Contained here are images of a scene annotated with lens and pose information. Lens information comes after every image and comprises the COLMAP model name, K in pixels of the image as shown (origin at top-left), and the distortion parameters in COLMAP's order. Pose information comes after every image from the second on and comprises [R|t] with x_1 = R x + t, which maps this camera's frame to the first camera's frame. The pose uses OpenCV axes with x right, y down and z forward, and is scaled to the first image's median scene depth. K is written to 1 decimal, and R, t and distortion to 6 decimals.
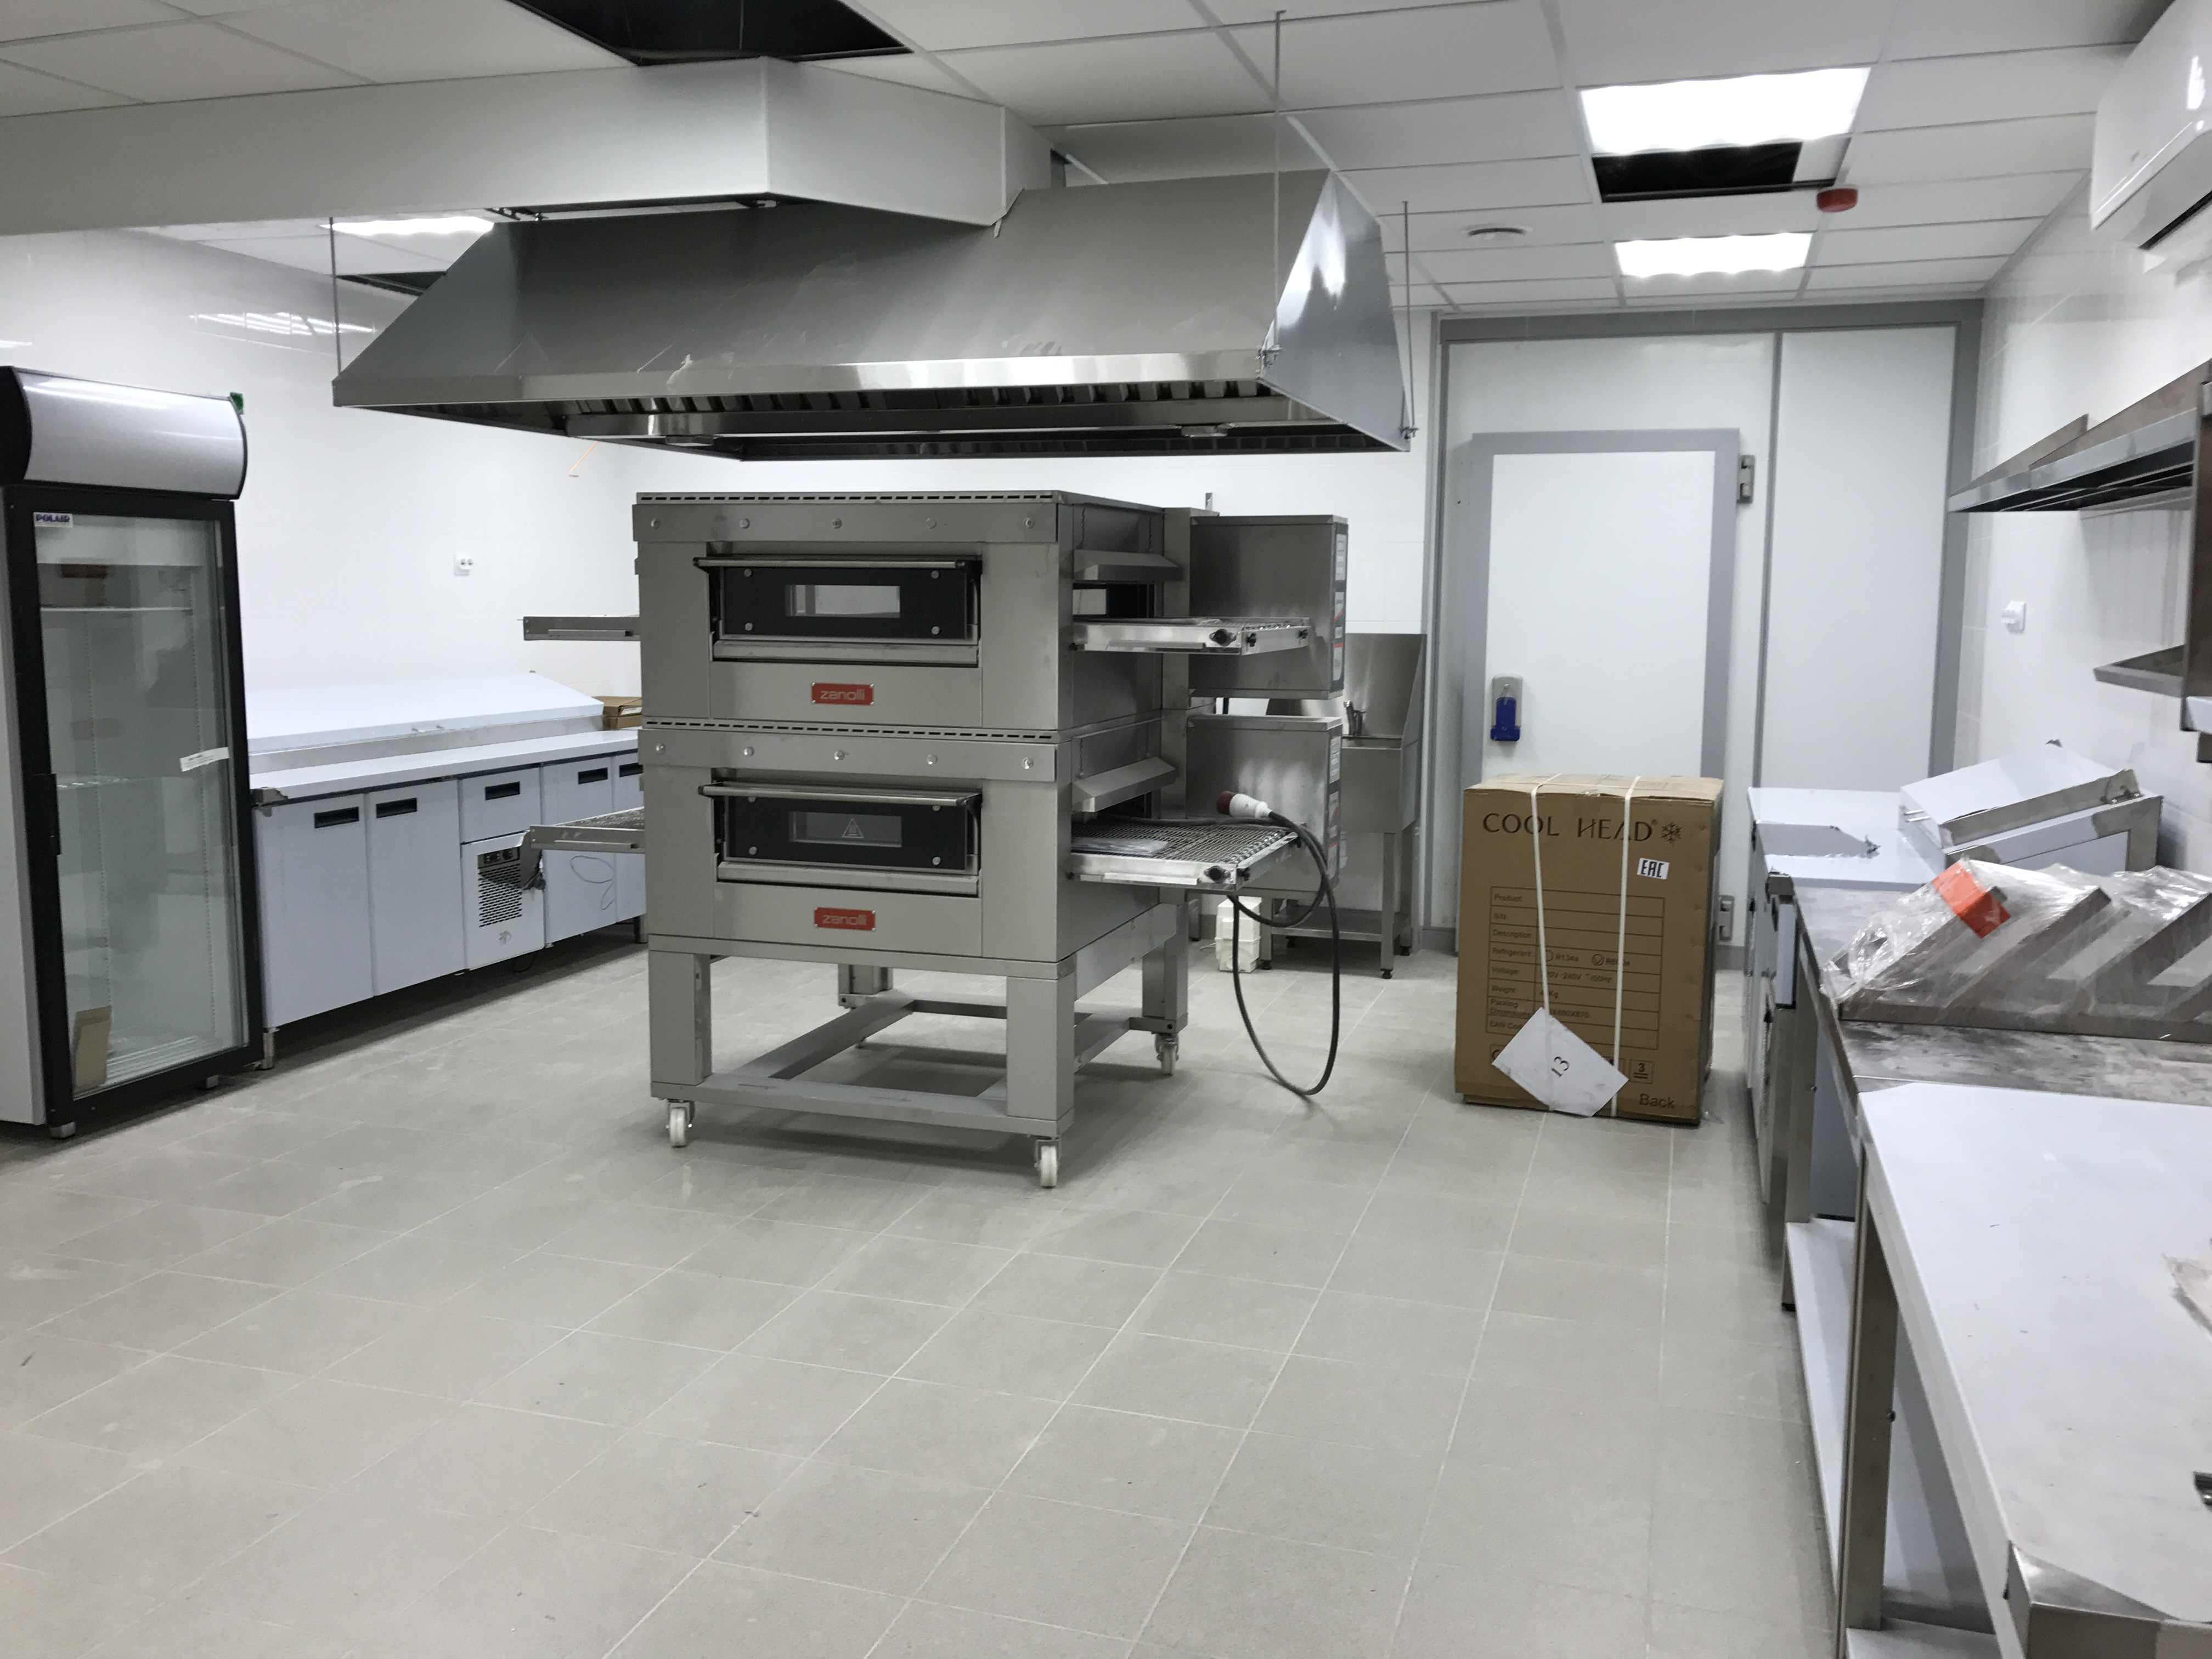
lens RADIAL K [[1843.0, 0, 1145.0], [0, 1843.0, 816.3], [0, 0, 1]] dist [0.030460, -0.036016]
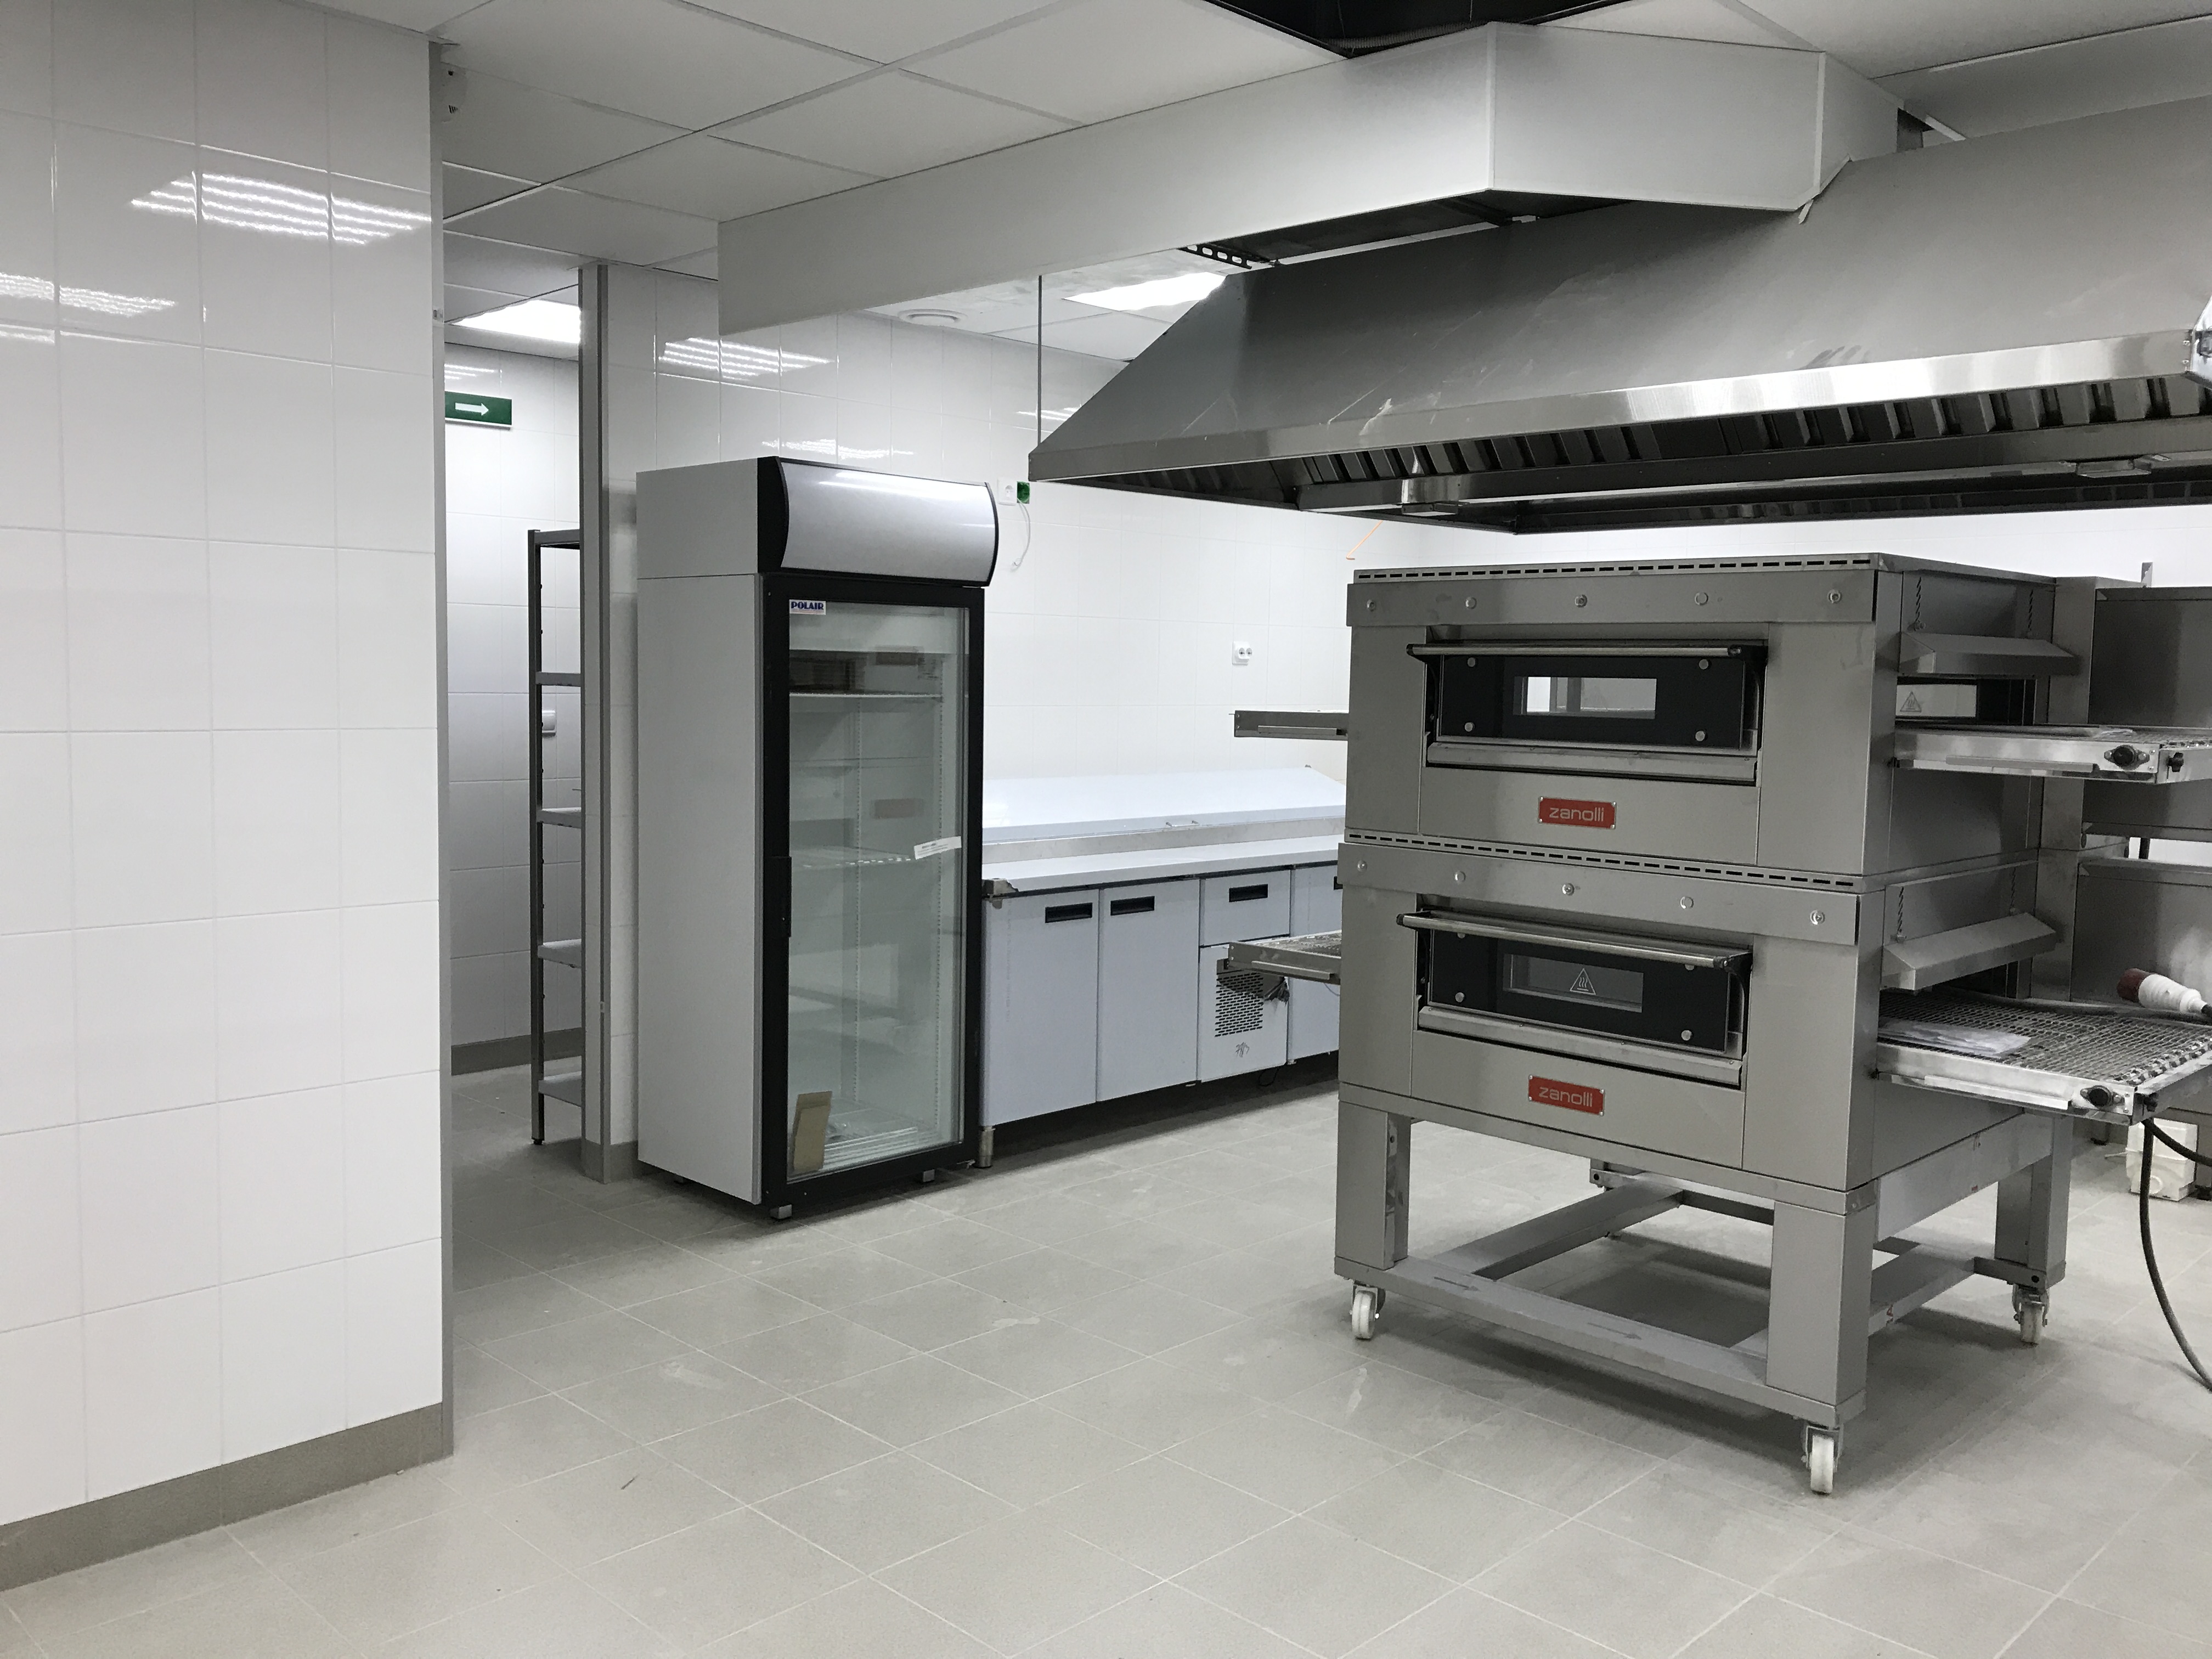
lens RADIAL K [[1843.0, 0, 1097.9], [0, 1843.0, 809.8], [0, 0, 1]] dist [0.030460, -0.036016]
pose [[0.880069, 0.044735, -0.472733, 0.029965], [-0.068263, 0.997131, -0.032723, -0.026152], [0.469913, 0.061069, 0.880598, 0.188286]]
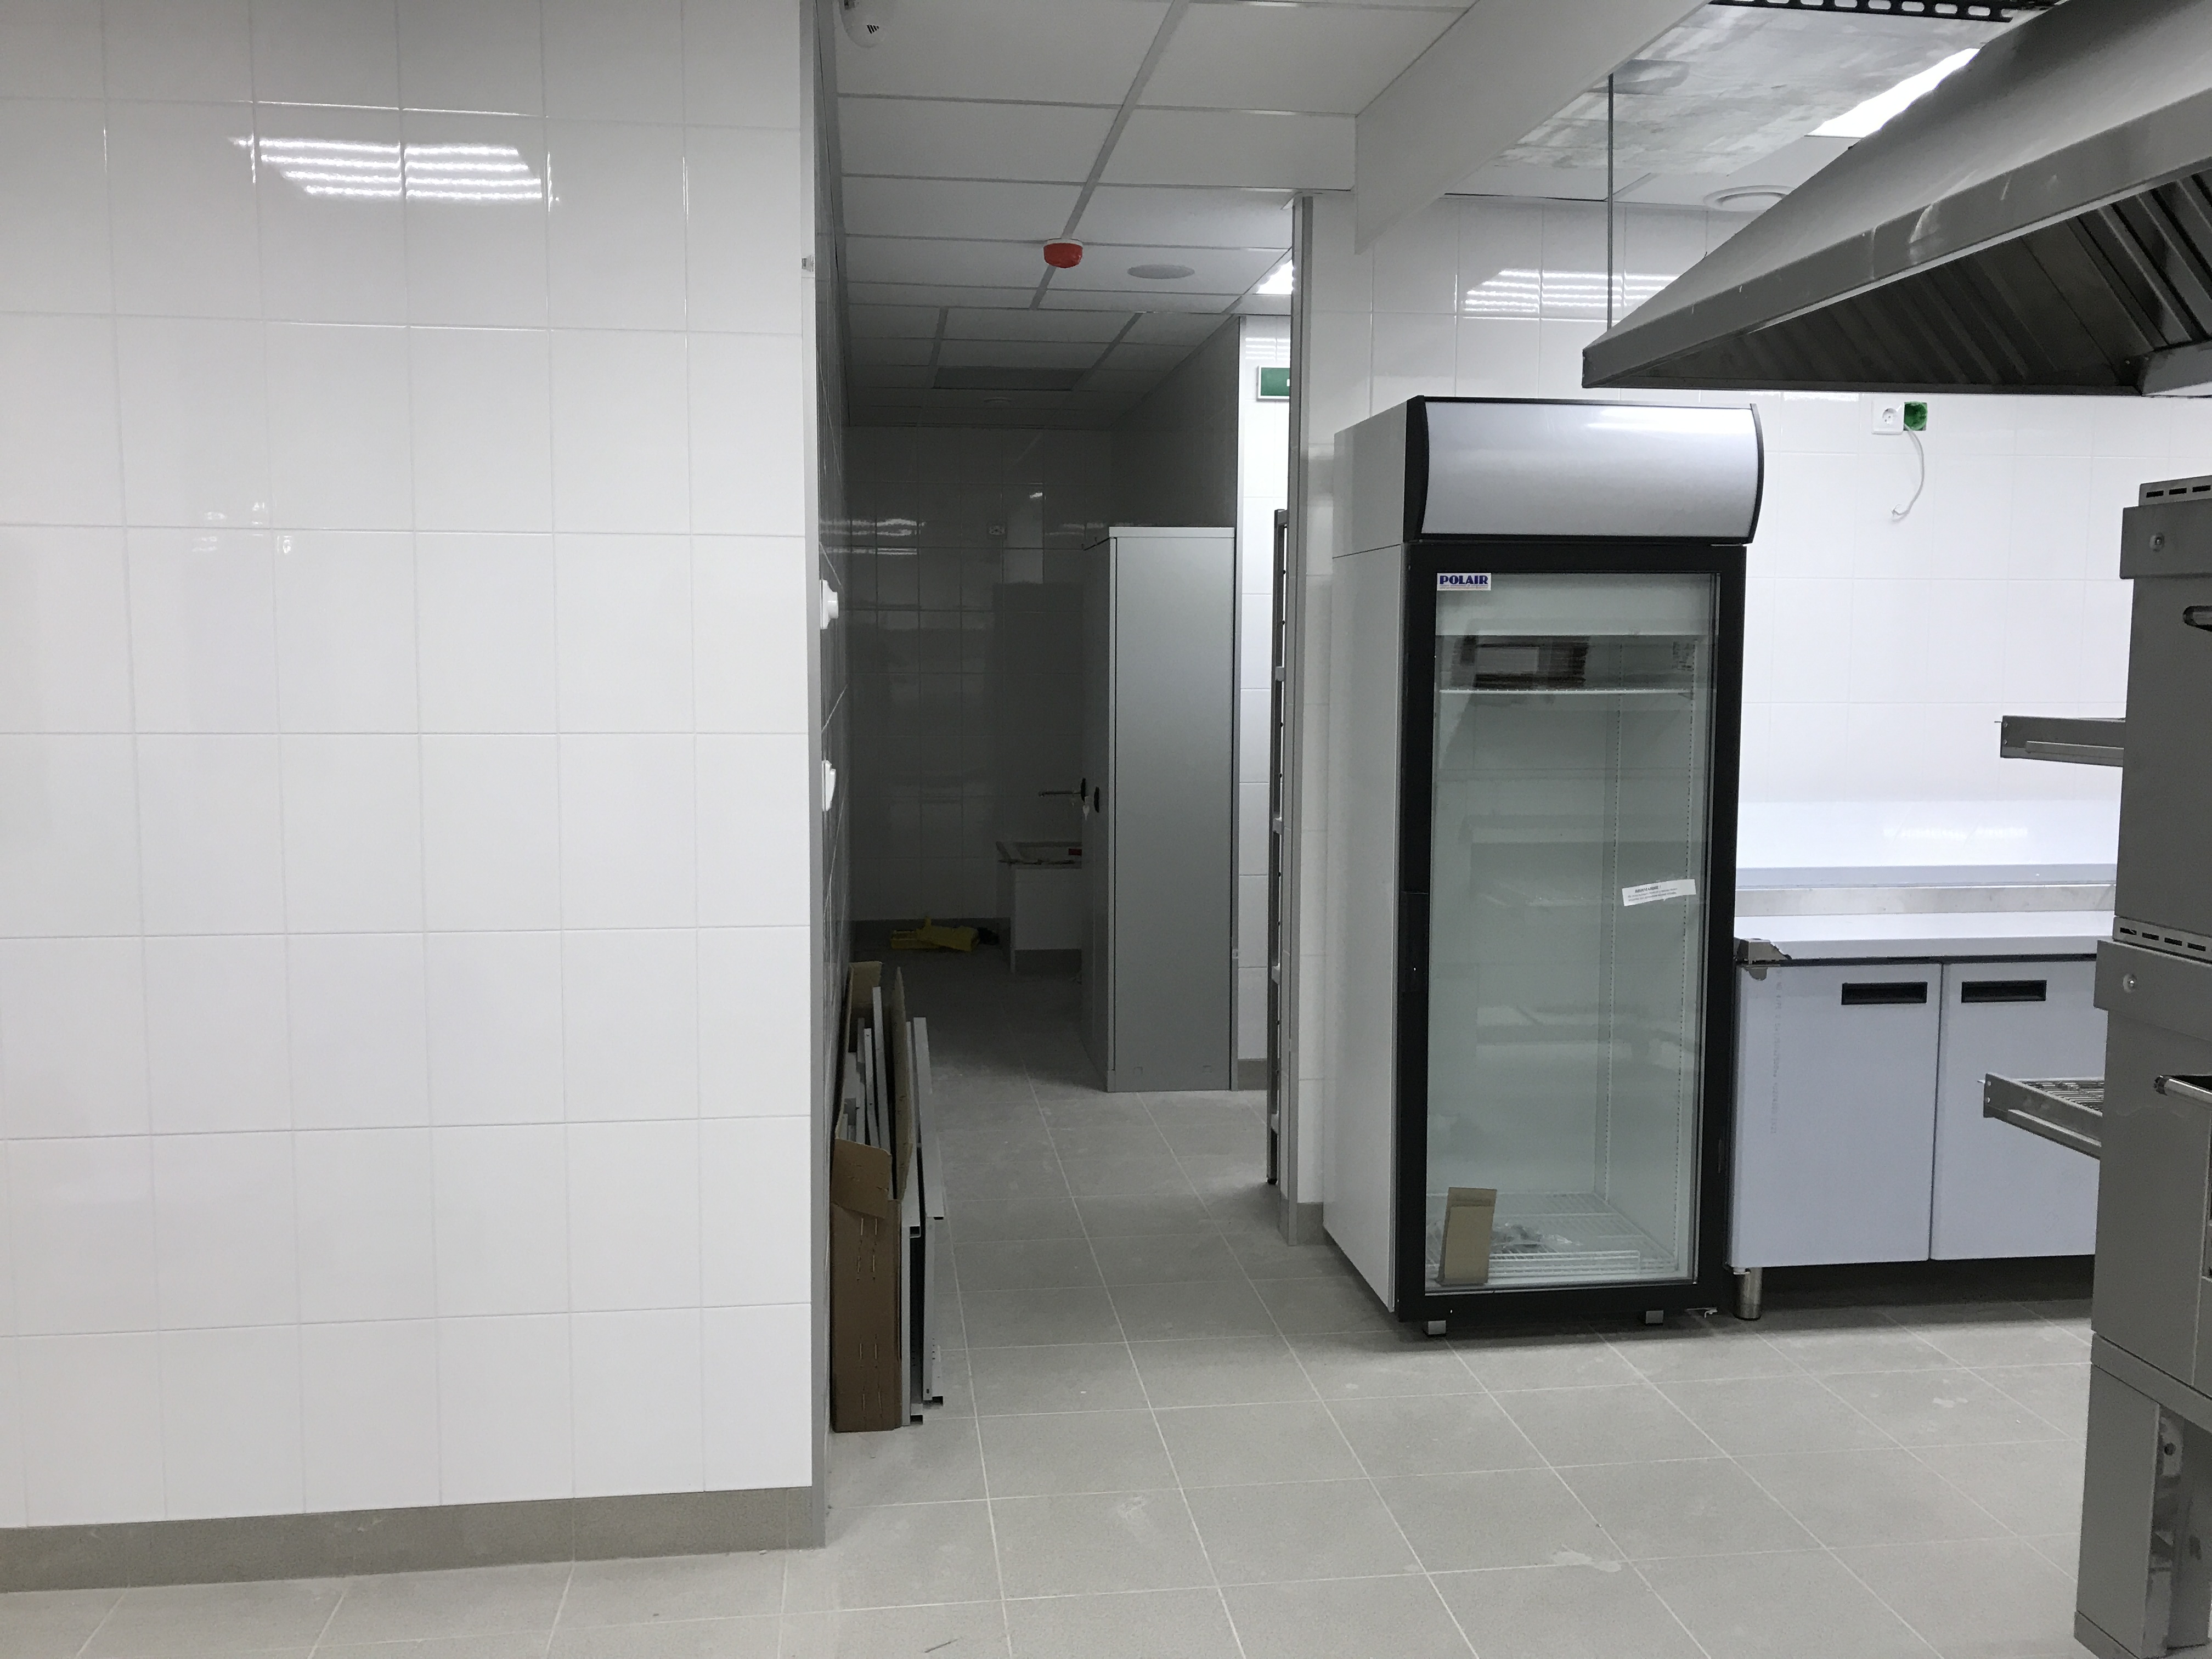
lens RADIAL K [[1843.0, 0, 1093.7], [0, 1843.0, 811.6], [0, 0, 1]] dist [0.030460, -0.036016]
pose [[0.389153, 0.078044, -0.917861, 0.089195], [-0.106834, 0.993505, 0.039181, -0.072010], [0.914957, 0.082811, 0.394963, 0.523440]]
